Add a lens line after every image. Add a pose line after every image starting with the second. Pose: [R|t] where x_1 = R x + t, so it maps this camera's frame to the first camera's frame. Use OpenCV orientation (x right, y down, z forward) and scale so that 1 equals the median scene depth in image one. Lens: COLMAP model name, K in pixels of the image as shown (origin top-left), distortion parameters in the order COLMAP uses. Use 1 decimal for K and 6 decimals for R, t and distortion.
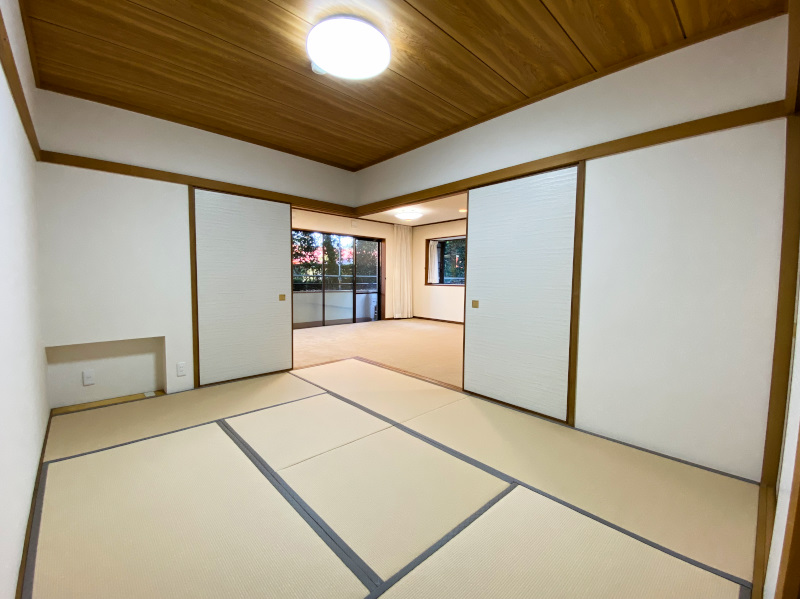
lens RADIAL K [[342.8, 0, 400.0], [0, 342.8, 299.5], [0, 0, 1]] dist [0.002421, 0.000069]
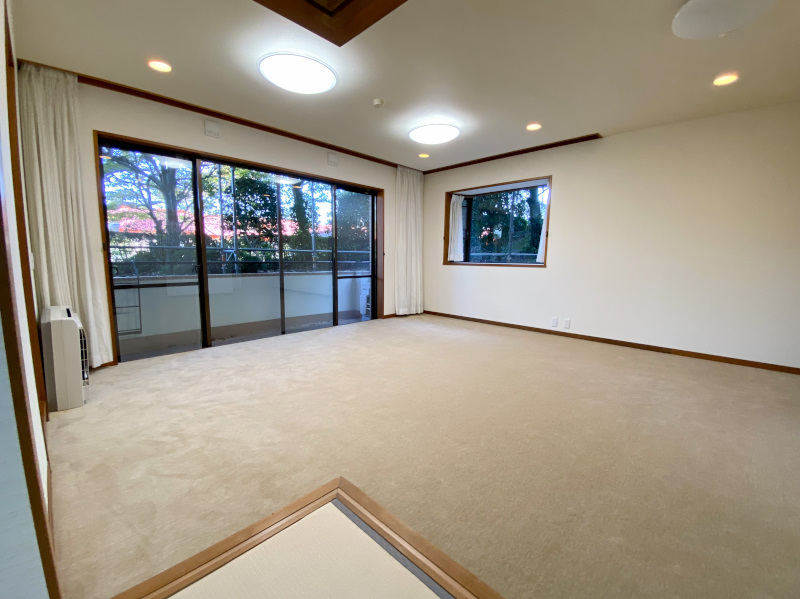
lens RADIAL K [[342.8, 0, 400.0], [0, 342.8, 299.5], [0, 0, 1]] dist [0.002421, 0.000069]
pose [[0.998498, -0.002504, 0.054740, -0.045480], [-0.000690, 0.998302, 0.058254, -0.012361], [-0.054792, -0.058204, 0.996800, 0.342475]]
